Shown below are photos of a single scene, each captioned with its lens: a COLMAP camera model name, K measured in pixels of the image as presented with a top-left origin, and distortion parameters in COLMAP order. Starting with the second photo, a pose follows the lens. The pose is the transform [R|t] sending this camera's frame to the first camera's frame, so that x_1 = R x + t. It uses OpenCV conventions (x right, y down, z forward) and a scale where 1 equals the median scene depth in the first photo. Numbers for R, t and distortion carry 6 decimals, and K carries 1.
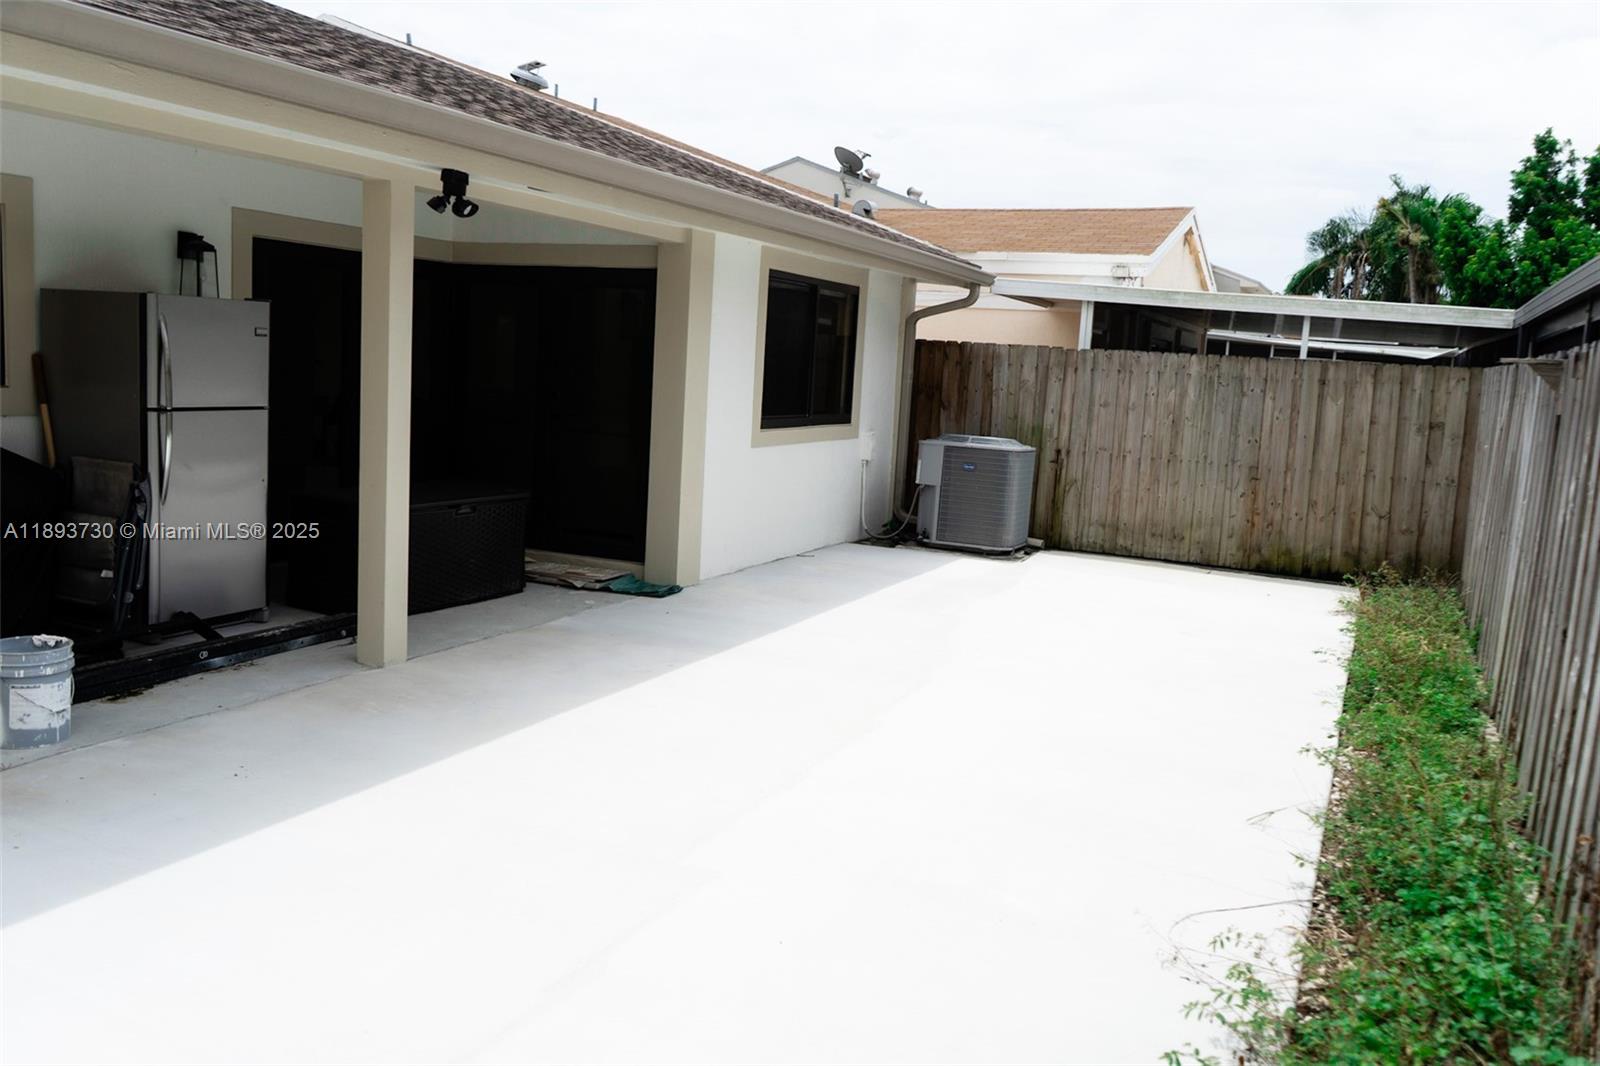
lens RADIAL K [[1237.7, 0, 800.0], [0, 1237.7, 533.0], [0, 0, 1]] dist [-0.001608, -0.000237]
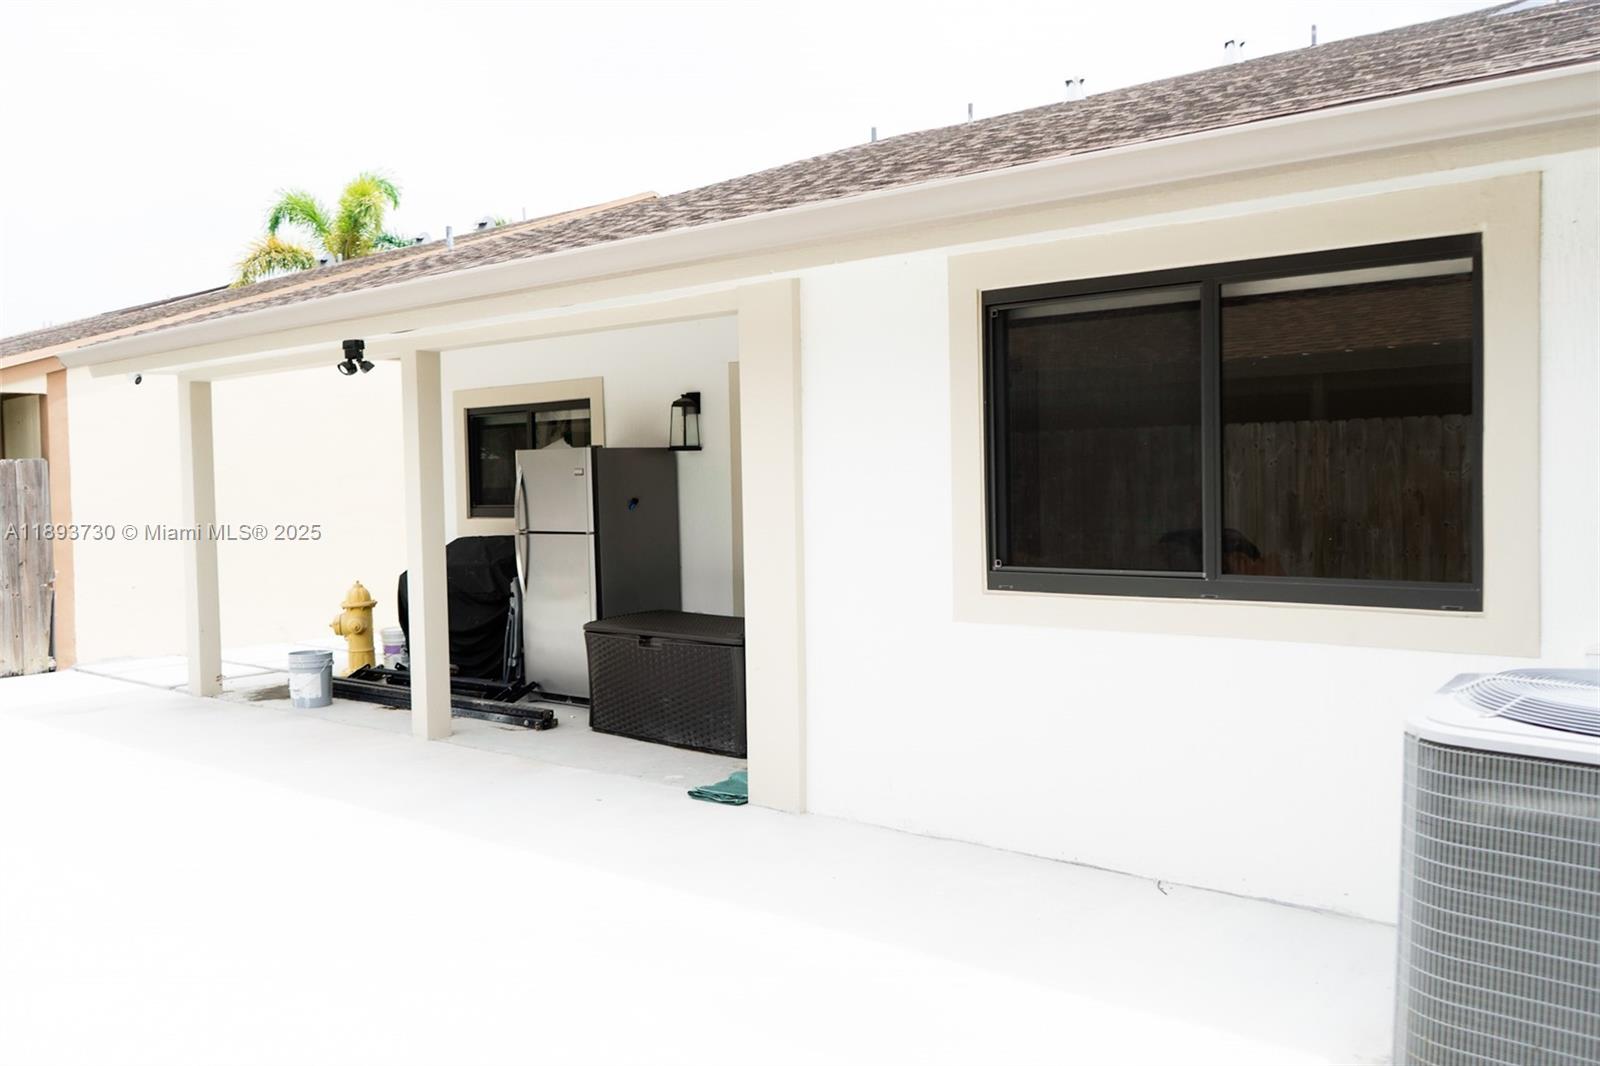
lens RADIAL K [[1237.7, 0, 800.0], [0, 1237.7, 533.0], [0, 0, 1]] dist [-0.001608, -0.000237]
pose [[-0.207636, 0.002749, -0.978202, 0.671296], [-0.119377, 0.992451, 0.028128, -0.149627], [0.970895, 0.122615, -0.205740, 1.358433]]
